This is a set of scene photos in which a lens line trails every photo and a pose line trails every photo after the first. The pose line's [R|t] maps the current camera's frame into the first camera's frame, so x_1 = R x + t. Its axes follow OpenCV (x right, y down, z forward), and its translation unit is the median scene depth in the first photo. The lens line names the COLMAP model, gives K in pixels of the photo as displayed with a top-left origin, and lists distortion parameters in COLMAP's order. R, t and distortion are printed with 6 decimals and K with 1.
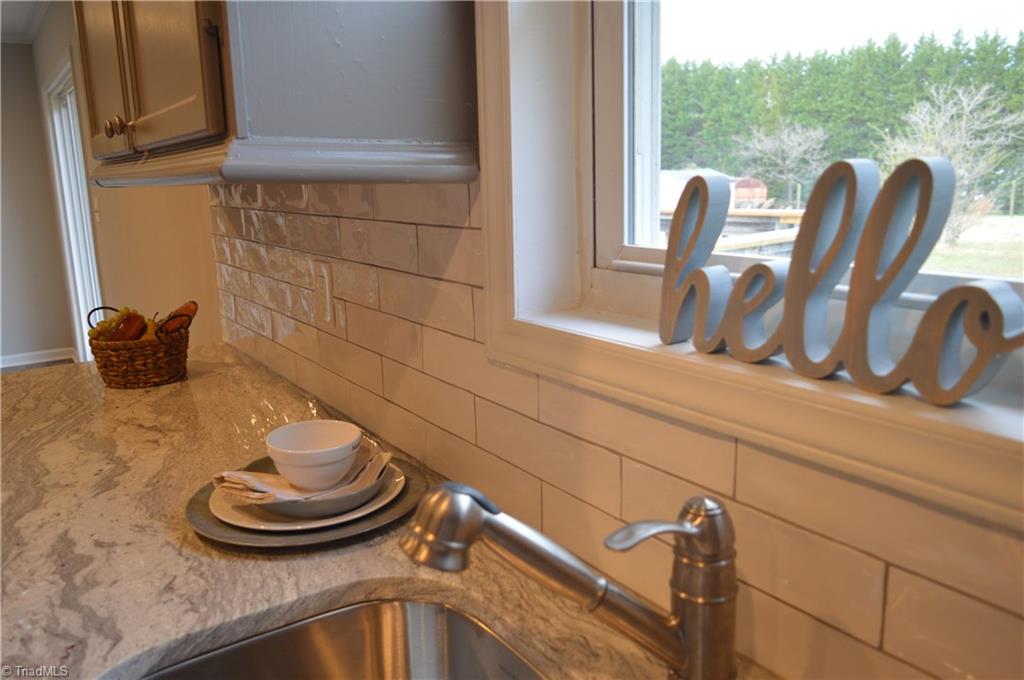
lens RADIAL K [[805.5, 0, 515.9], [0, 805.5, 335.2], [0, 0, 1]] dist [-0.018566, 0.014082]
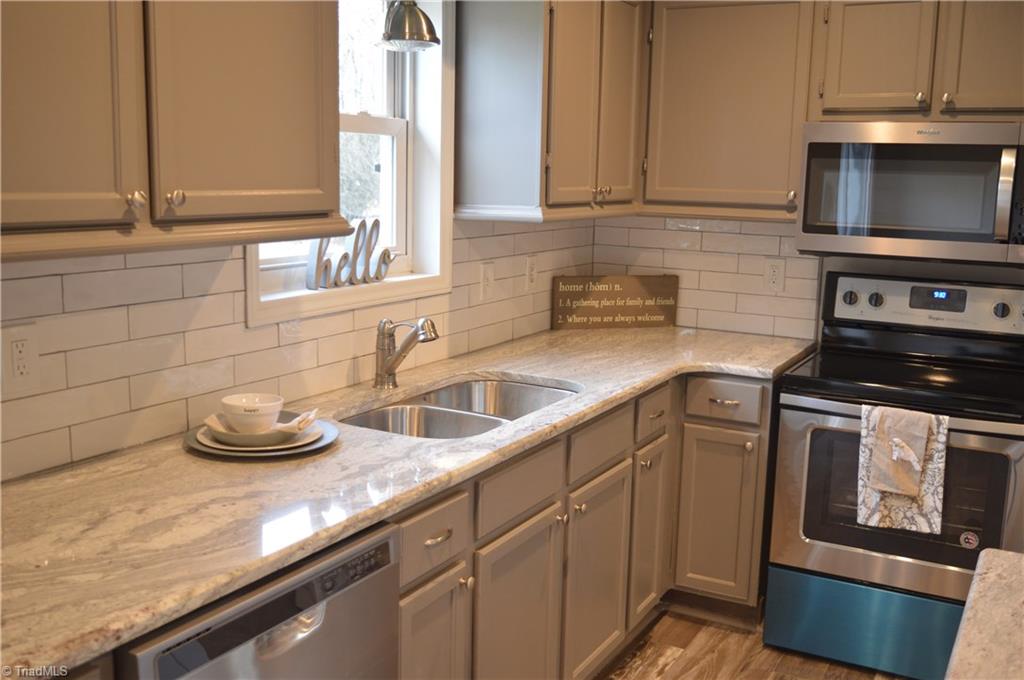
lens RADIAL K [[1005.9, 0, 510.2], [0, 1005.9, 340.3], [0, 0, 1]] dist [-0.022398, 0.000000]
pose [[-0.455353, -0.134127, 0.880150, -2.331200], [0.164283, 0.958953, 0.231129, -0.377288], [-0.875023, 0.249839, -0.414627, 1.449016]]
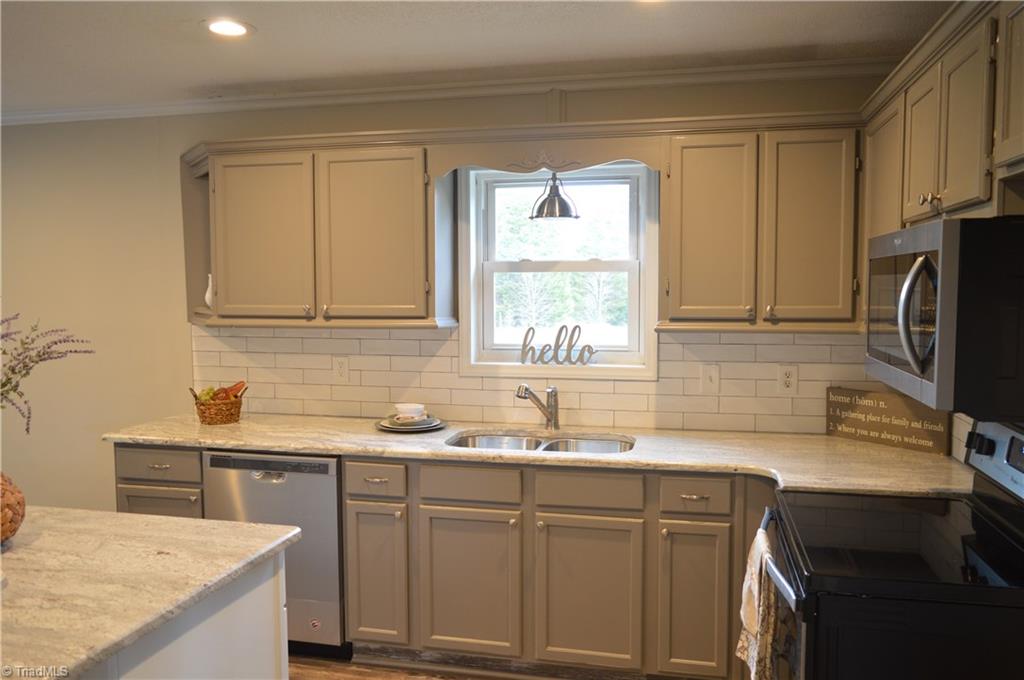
lens RADIAL K [[805.5, 0, 502.8], [0, 805.5, 339.7], [0, 0, 1]] dist [-0.018566, 0.014082]
pose [[0.736551, -0.024351, 0.675944, -2.307169], [0.118651, 0.988507, -0.093678, 0.227062], [-0.665894, 0.149200, 0.730975, -1.758917]]
